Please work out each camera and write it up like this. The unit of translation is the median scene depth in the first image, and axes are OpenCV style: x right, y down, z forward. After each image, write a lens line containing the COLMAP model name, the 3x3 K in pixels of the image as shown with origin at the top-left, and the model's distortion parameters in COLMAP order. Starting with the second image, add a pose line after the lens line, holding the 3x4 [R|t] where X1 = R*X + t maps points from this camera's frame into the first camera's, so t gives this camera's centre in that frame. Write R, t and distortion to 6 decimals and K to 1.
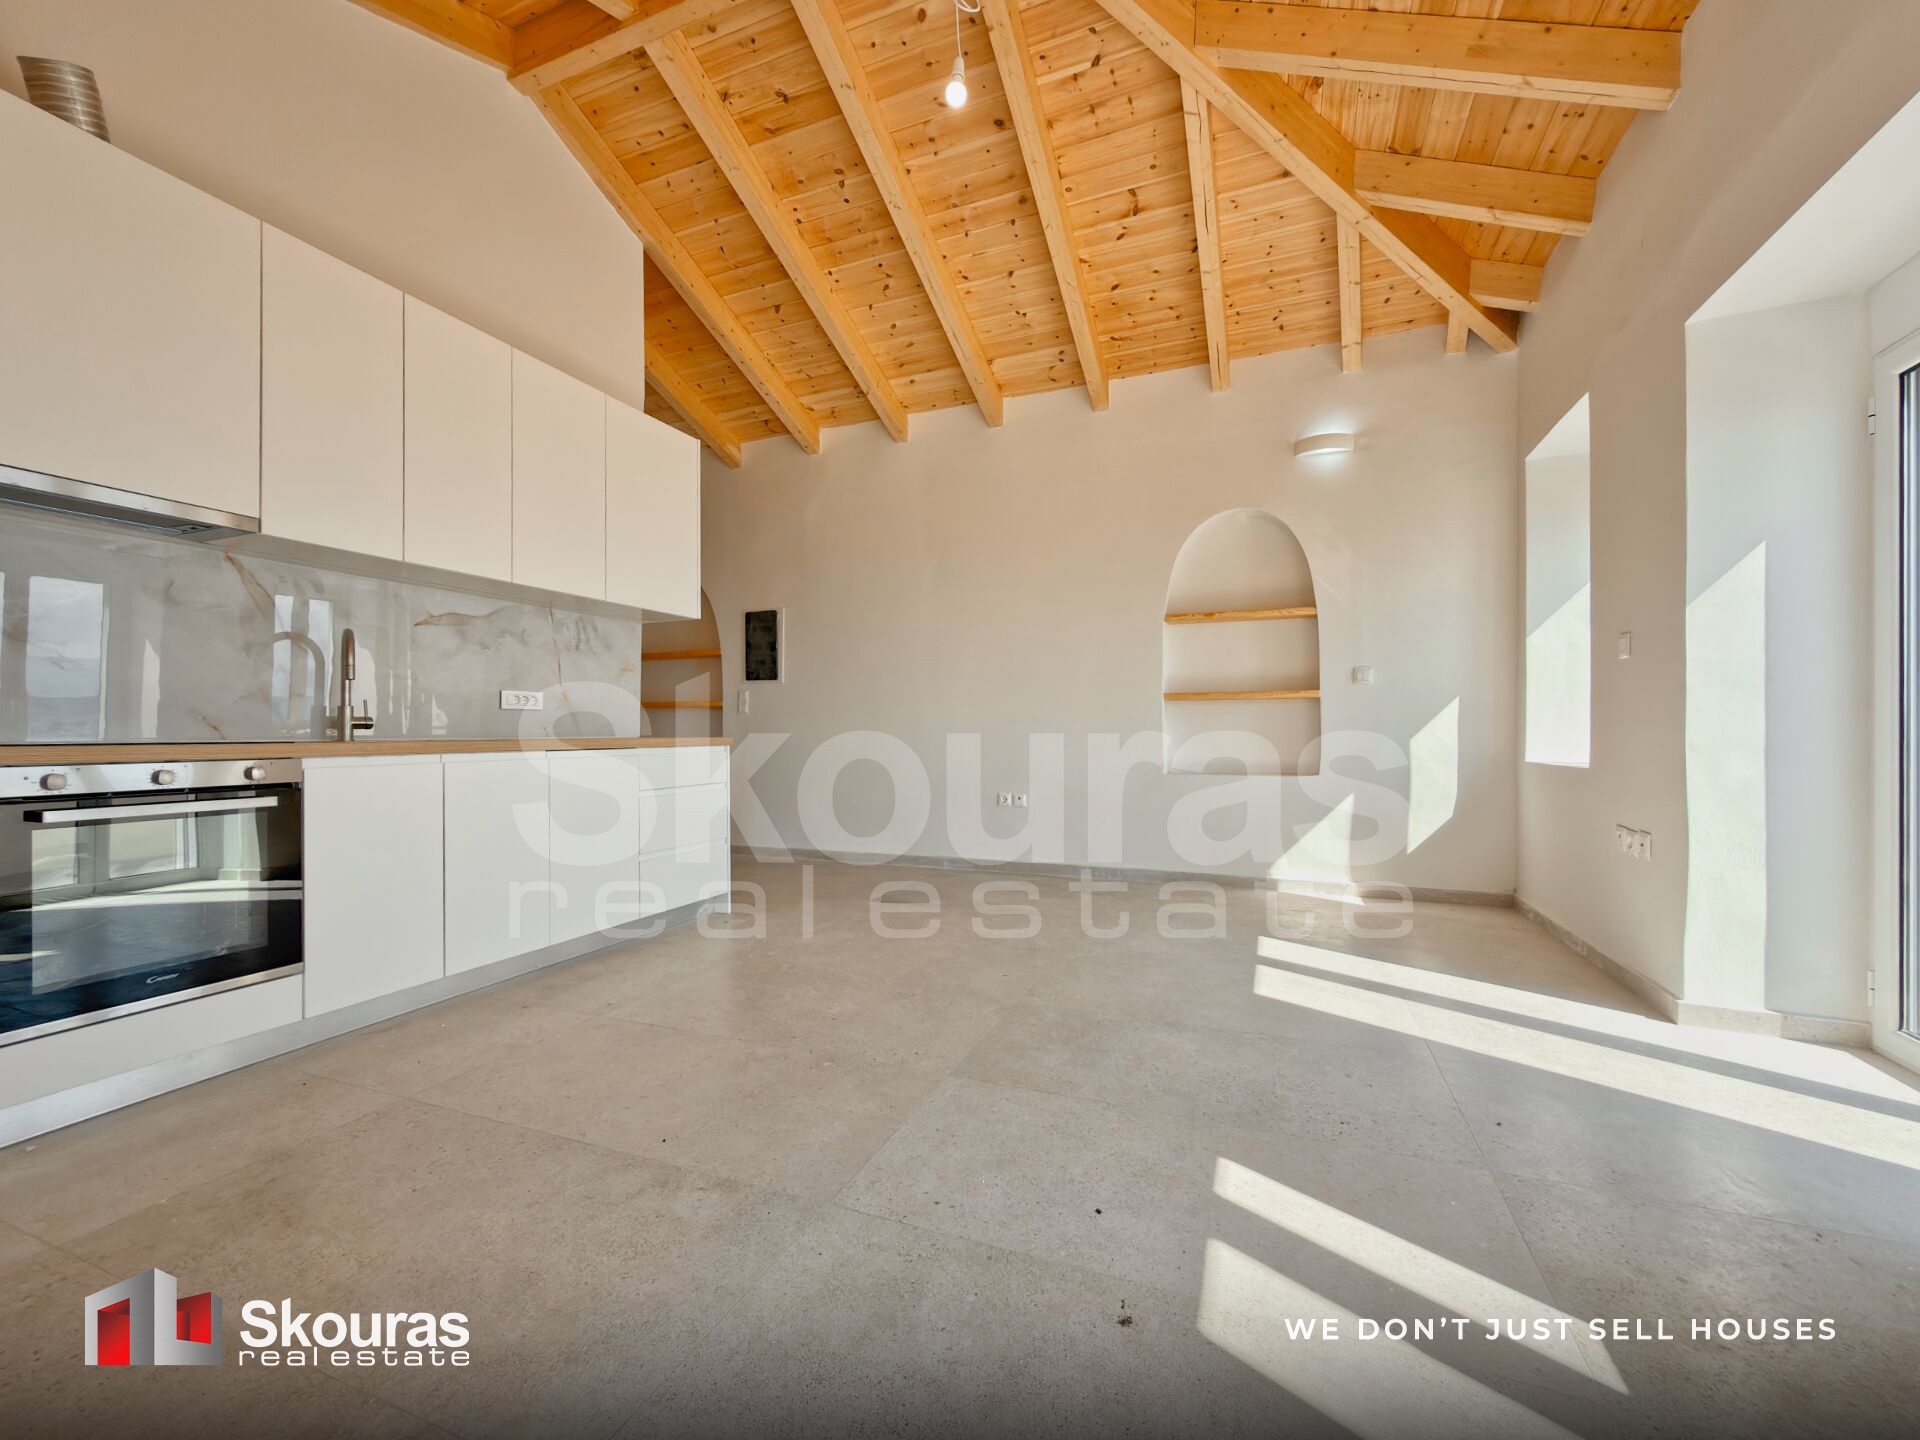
lens RADIAL K [[789.8, 0, 953.3], [0, 789.8, 725.3], [0, 0, 1]] dist [0.001015, 0.000118]
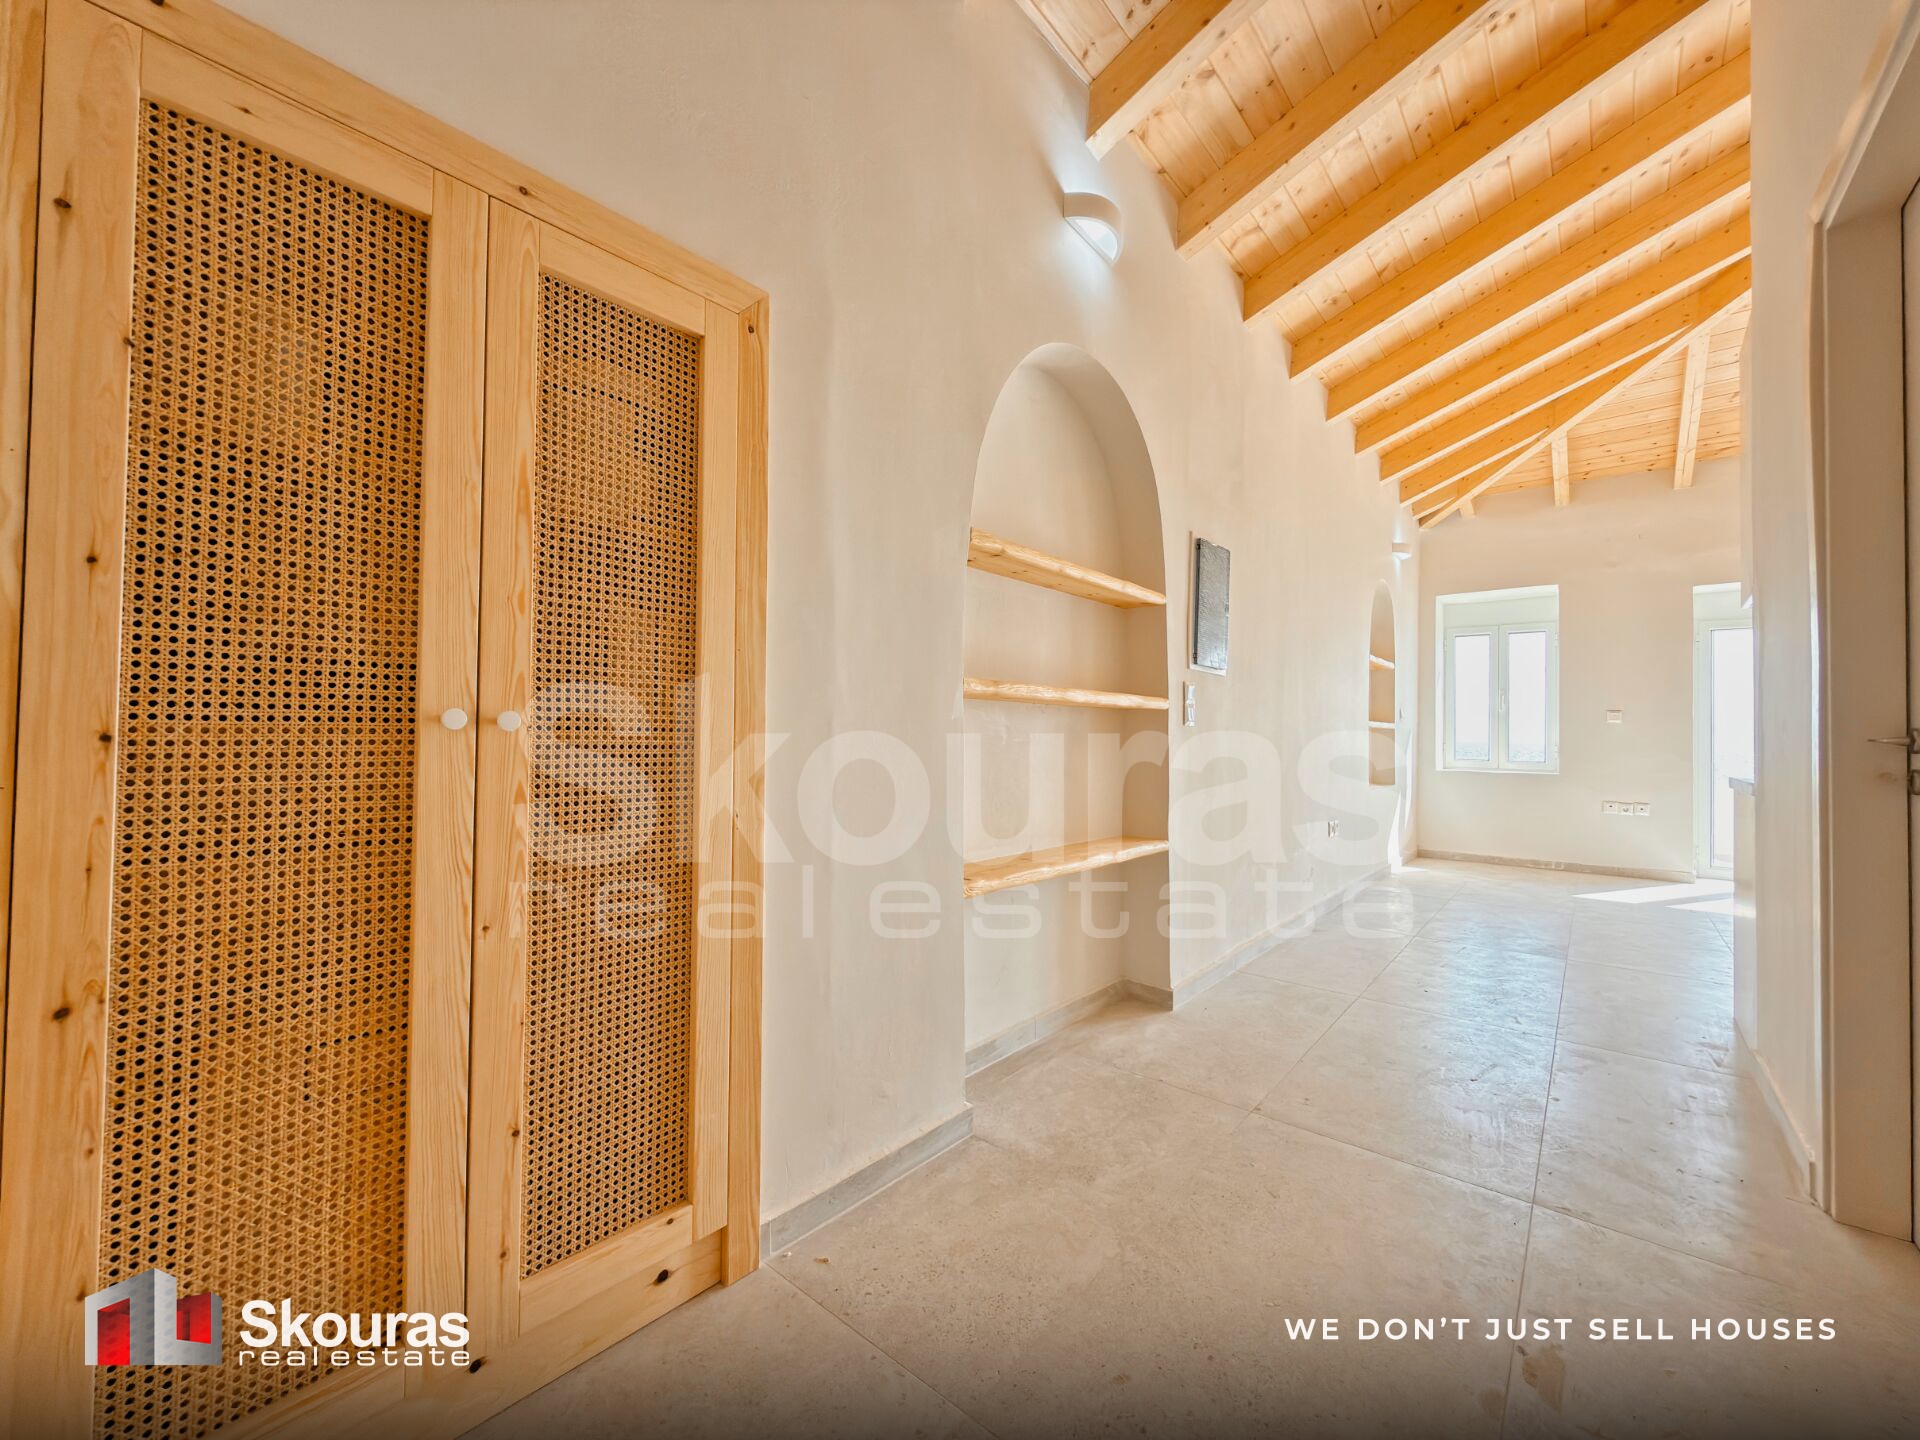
lens RADIAL K [[789.8, 0, 953.3], [0, 789.8, 725.3], [0, 0, 1]] dist [0.001015, 0.000118]
pose [[0.282146, 0.017185, 0.959218, -1.222189], [-0.021513, 0.999701, -0.011583, -0.010604], [-0.959130, -0.017367, 0.282432, 1.525170]]
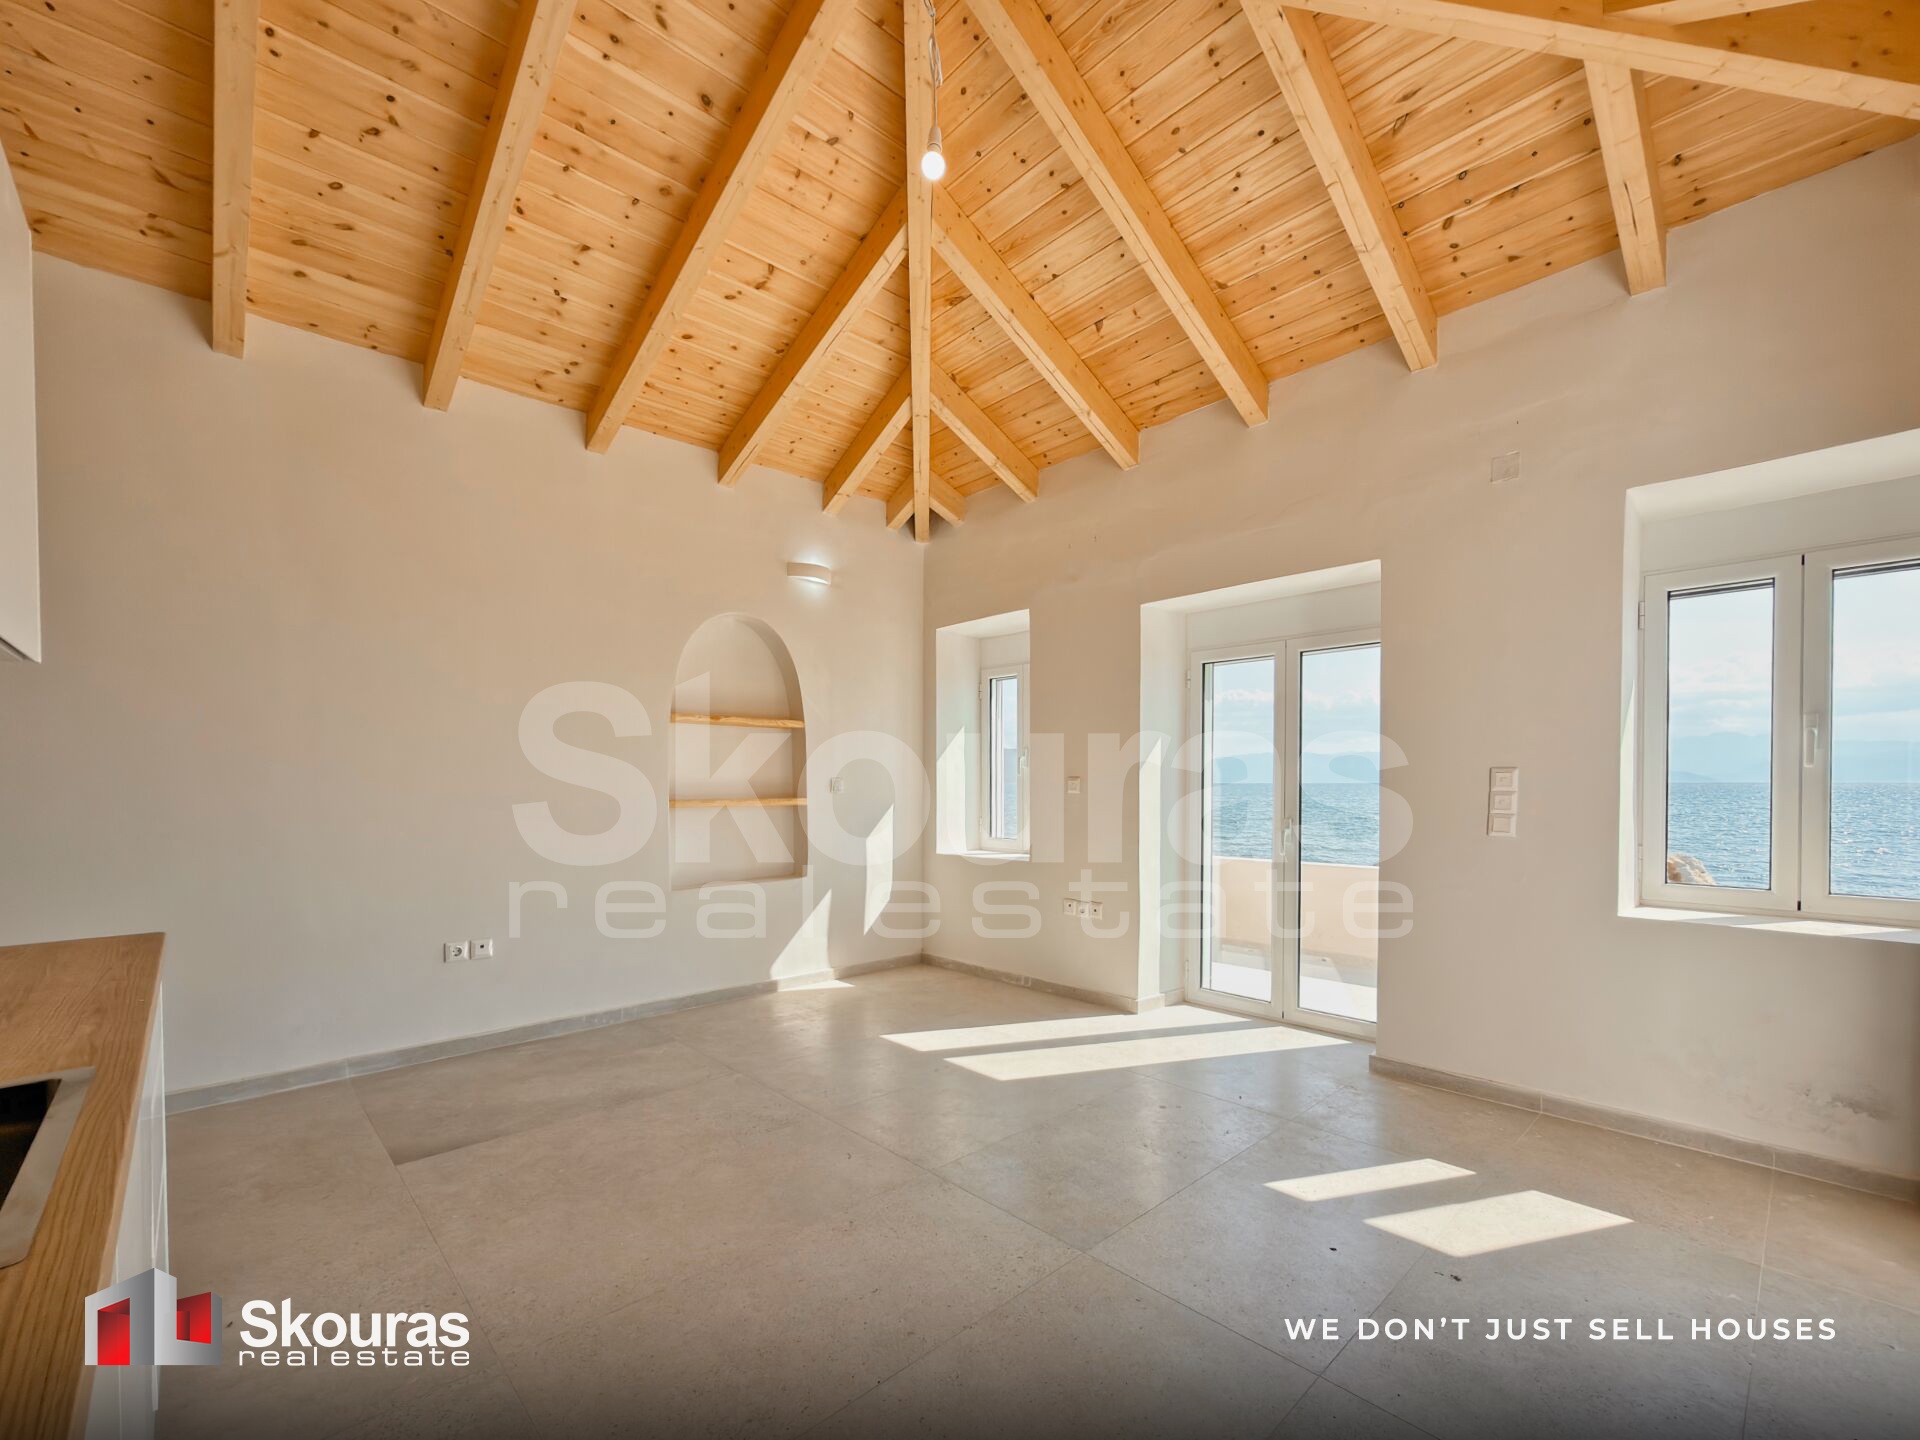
lens RADIAL K [[818.3, 0, 956.9], [0, 818.3, 792.1], [0, 0, 1]] dist [0.001062, 0.000165]
pose [[0.416996, -0.009004, 0.908864, -0.531502], [-0.005266, 0.999910, 0.012322, -0.076780], [-0.908893, -0.009924, 0.416911, 0.385993]]
